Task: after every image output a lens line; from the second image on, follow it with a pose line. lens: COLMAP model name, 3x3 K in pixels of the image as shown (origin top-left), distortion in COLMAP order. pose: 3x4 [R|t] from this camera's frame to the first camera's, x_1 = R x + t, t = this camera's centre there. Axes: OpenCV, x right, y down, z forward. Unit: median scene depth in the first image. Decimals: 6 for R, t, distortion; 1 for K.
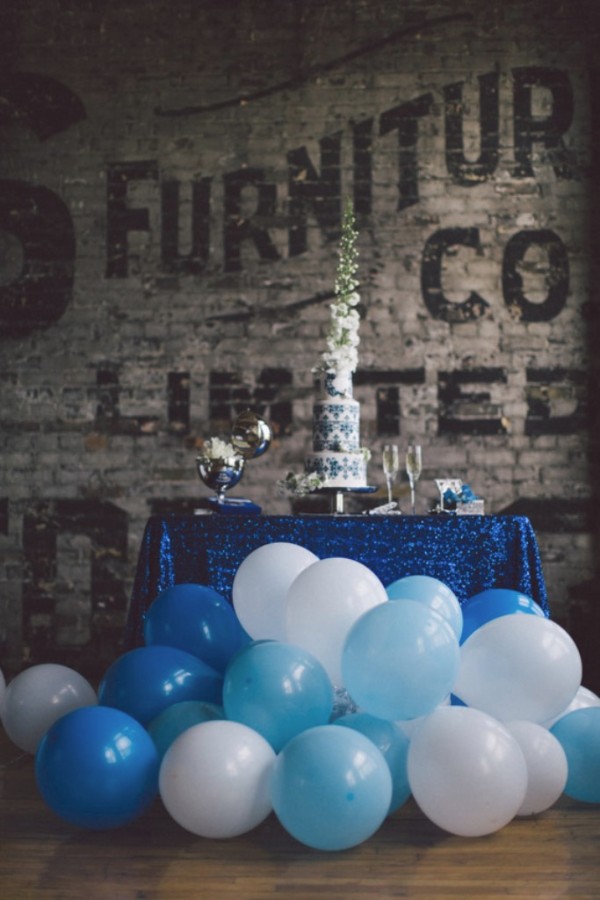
lens RADIAL K [[1308.7, 0, 301.1], [0, 1308.7, 451.1], [0, 0, 1]] dist [-0.000860, 0.052153]
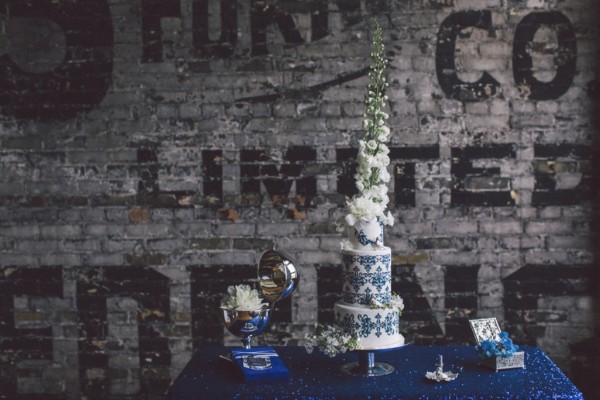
lens RADIAL K [[863.9, 0, 297.7], [0, 863.9, 198.8], [0, 0, 1]] dist [0.006787, 0.027083]
pose [[0.999654, -0.011757, -0.023511, -0.005716], [0.014703, 0.991489, 0.129354, -0.112654], [0.021791, -0.129655, 0.991320, 0.285213]]
